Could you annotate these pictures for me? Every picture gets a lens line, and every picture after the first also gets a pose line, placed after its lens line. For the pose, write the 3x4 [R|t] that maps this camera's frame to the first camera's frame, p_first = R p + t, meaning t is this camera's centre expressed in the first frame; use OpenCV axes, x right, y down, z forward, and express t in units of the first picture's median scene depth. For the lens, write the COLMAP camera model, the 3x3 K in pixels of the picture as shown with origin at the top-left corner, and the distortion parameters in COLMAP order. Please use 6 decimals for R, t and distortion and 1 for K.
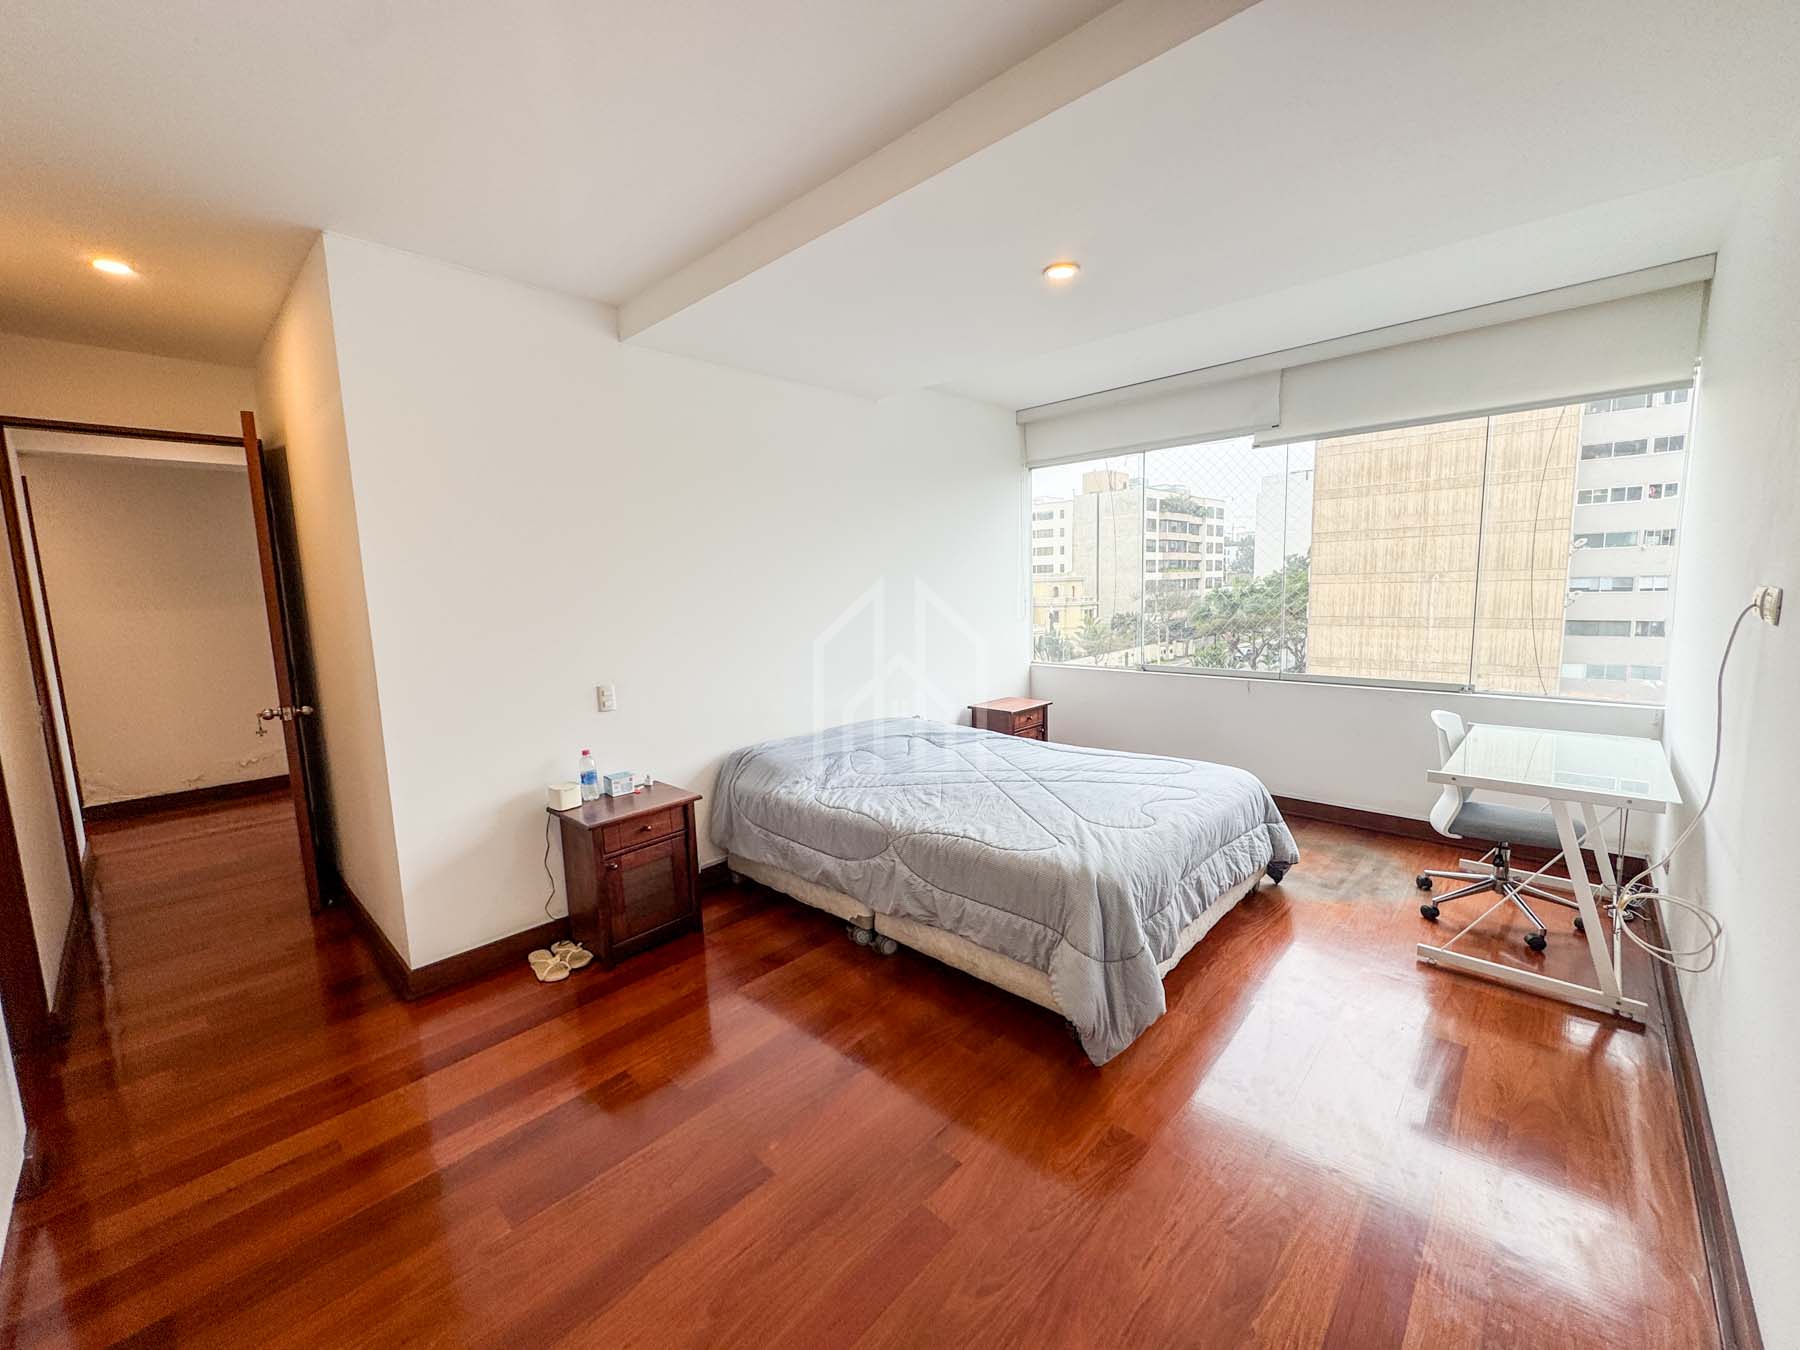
lens RADIAL K [[717.8, 0, 900.4], [0, 717.8, 670.2], [0, 0, 1]] dist [0.000439, -0.000149]
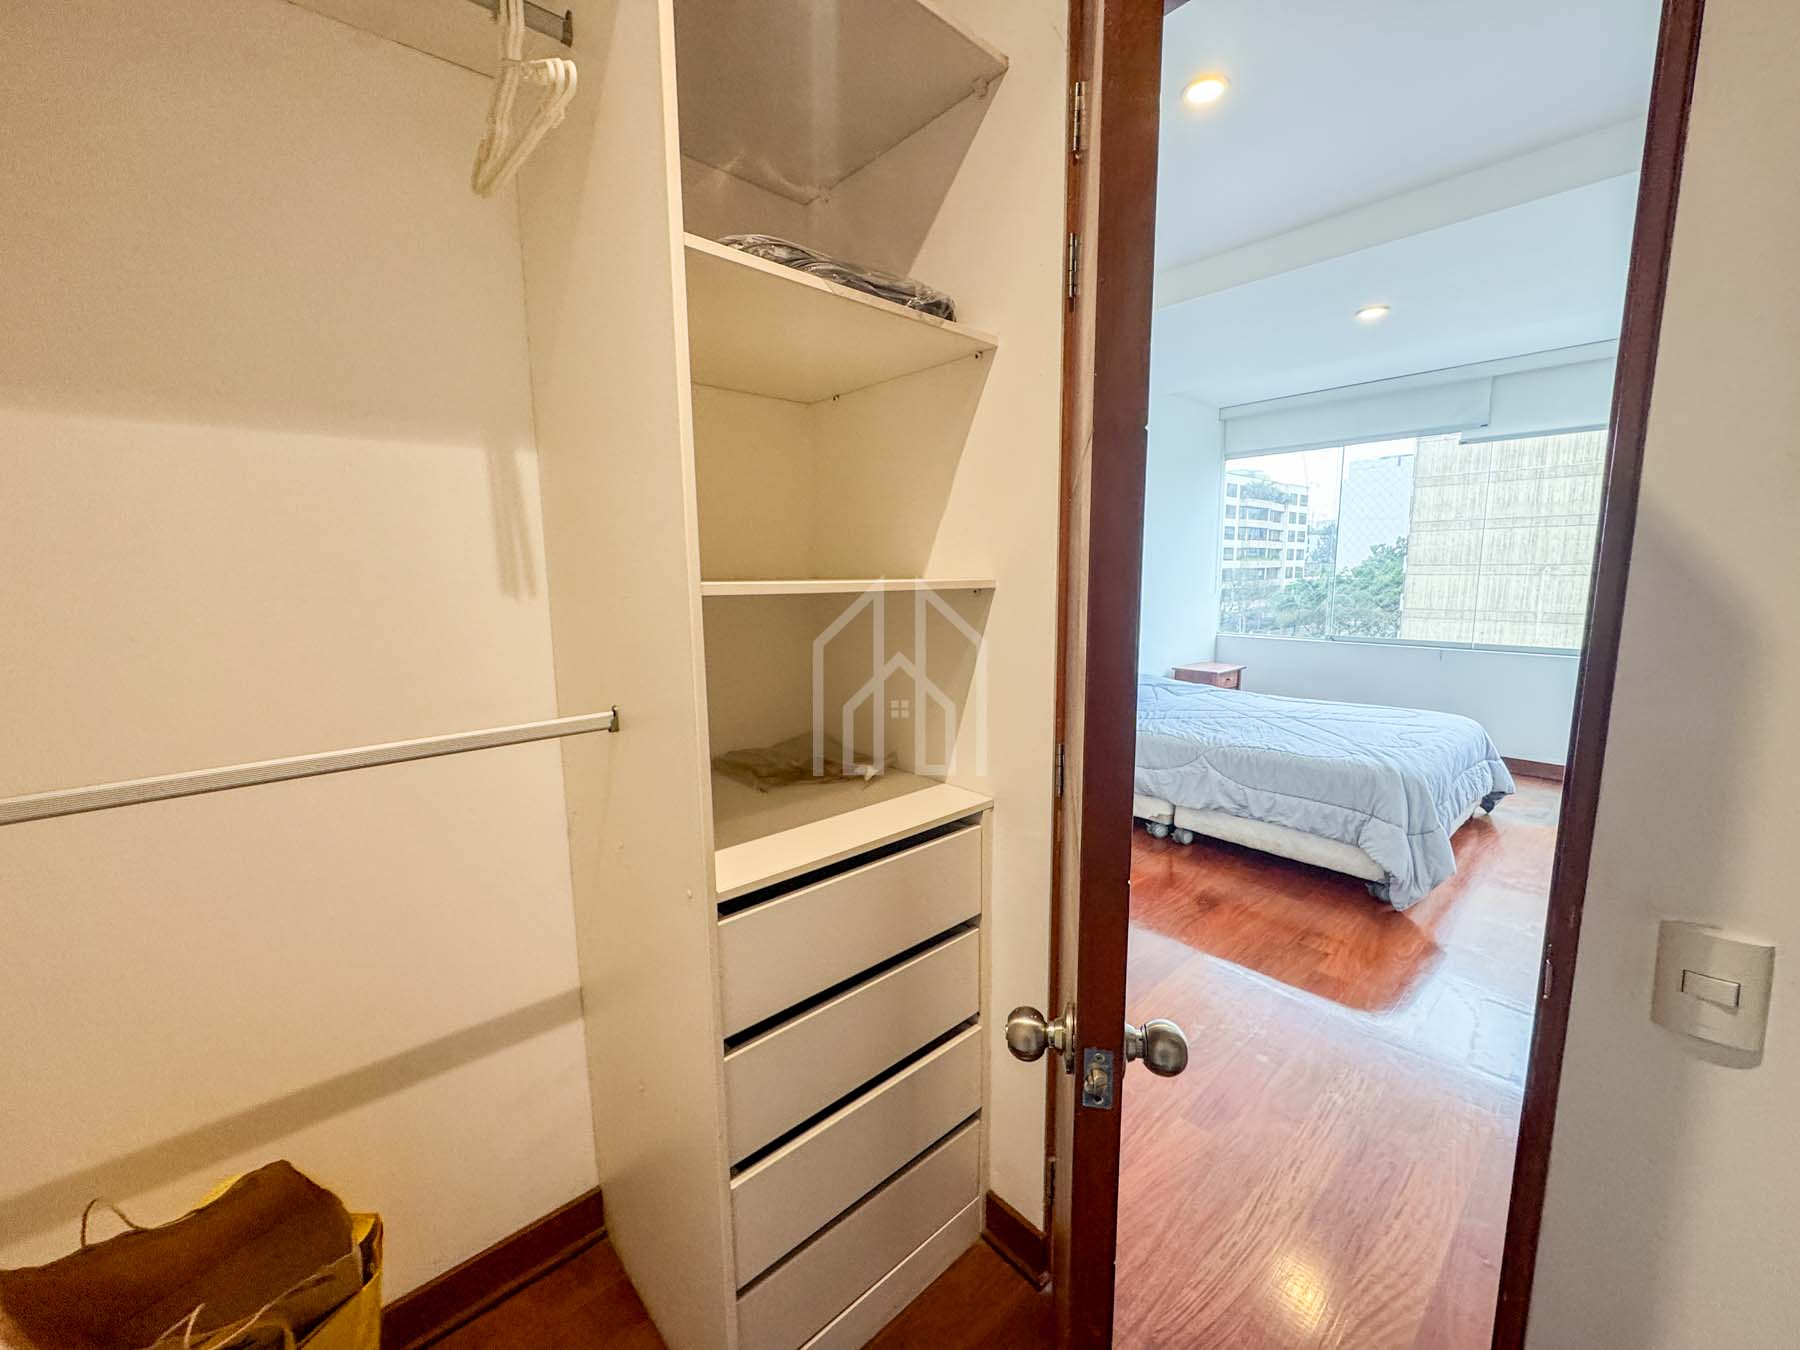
lens RADIAL K [[717.8, 0, 900.4], [0, 717.8, 670.2], [0, 0, 1]] dist [0.000439, -0.000149]
pose [[0.996368, 0.029102, -0.080022, -0.028527], [-0.027326, 0.999357, 0.023200, 0.004578], [0.080646, -0.020930, 0.996523, -0.020925]]
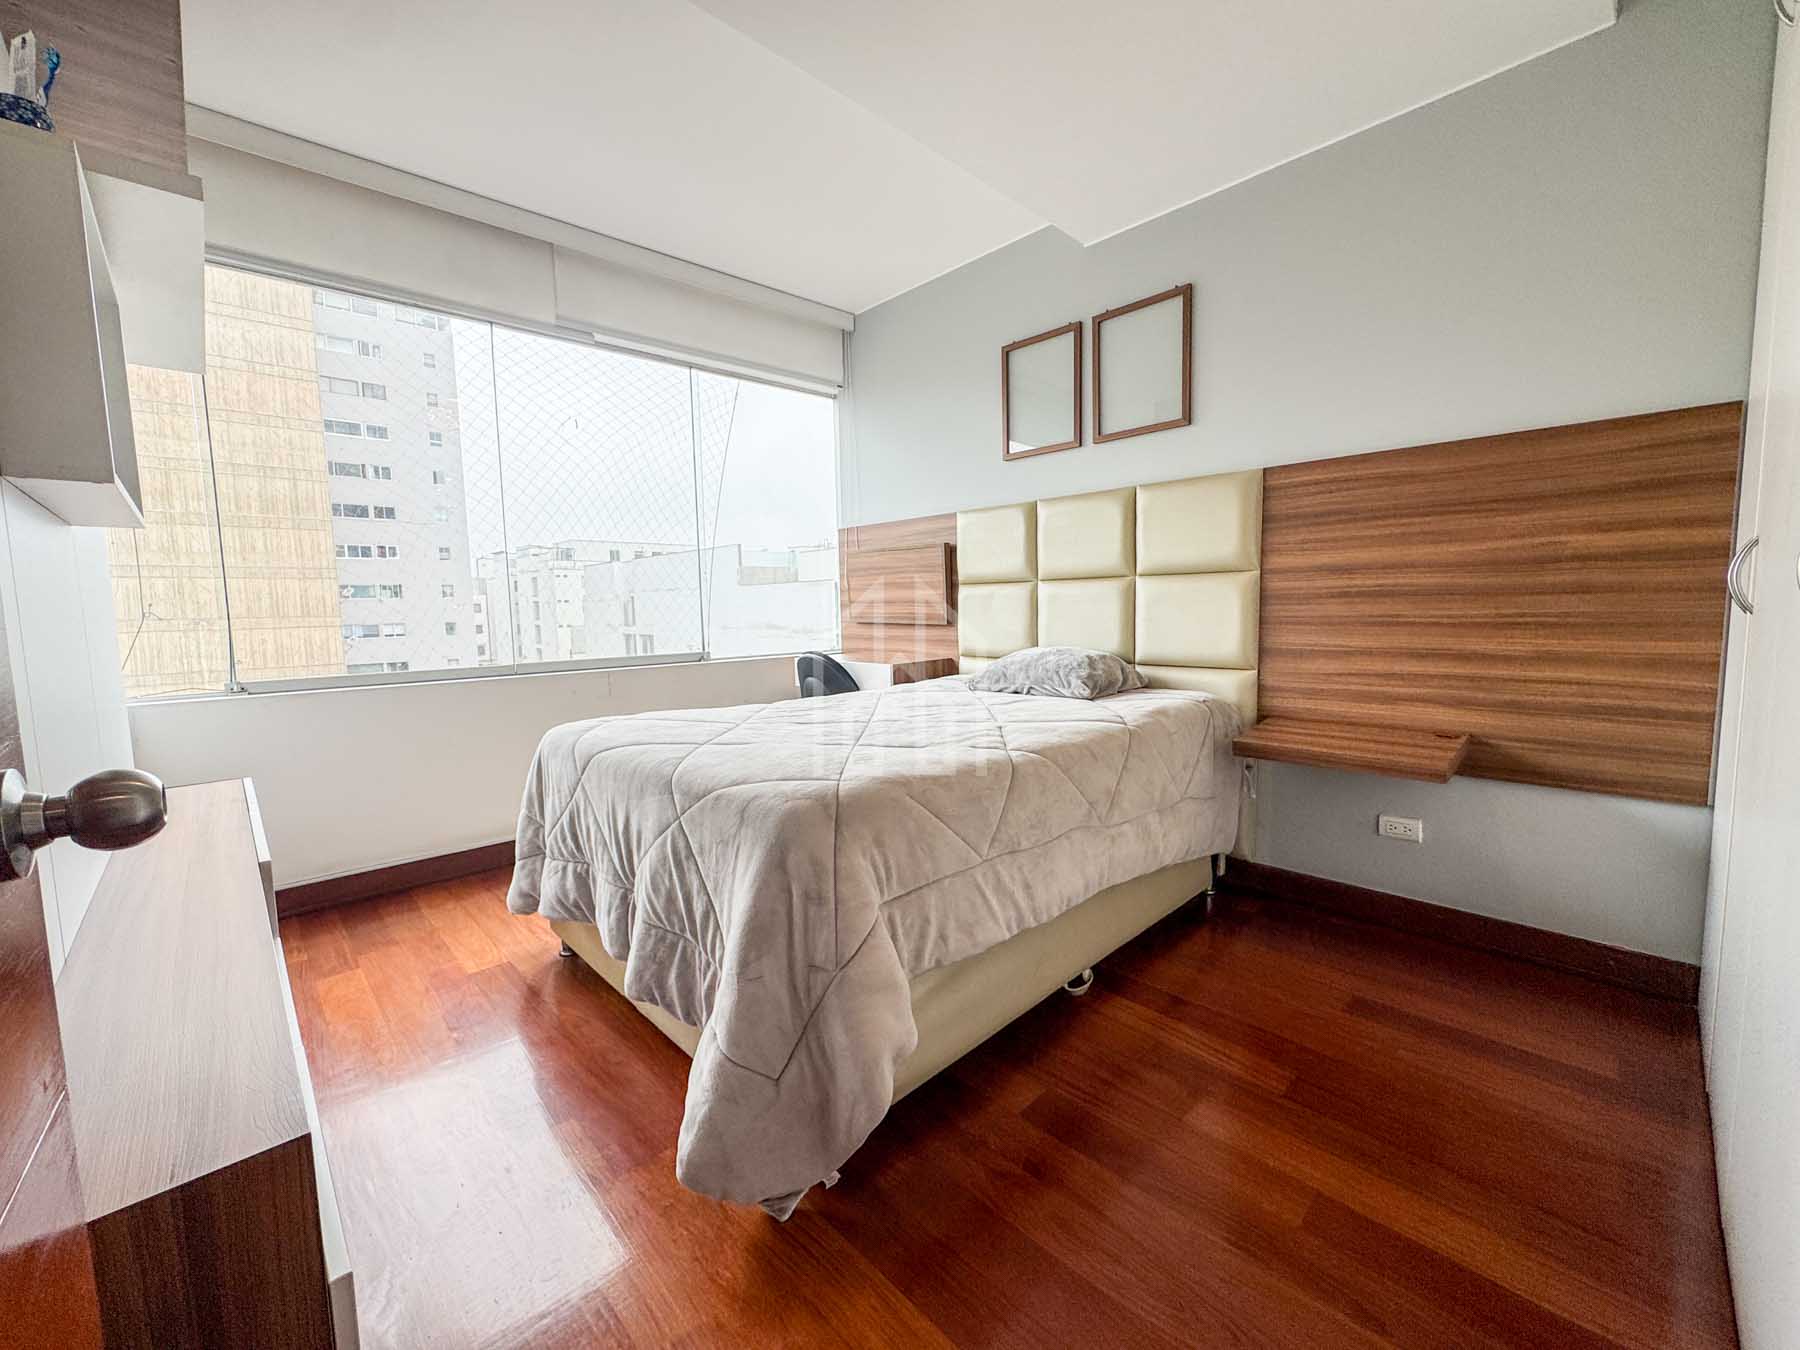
lens RADIAL K [[717.8, 0, 900.4], [0, 717.8, 670.2], [0, 0, 1]] dist [0.000439, -0.000149]
pose [[0.055763, -0.063855, 0.996400, -0.076110], [0.142701, 0.988217, 0.055344, -0.003015], [-0.988194, 0.139101, 0.064218, 0.117128]]
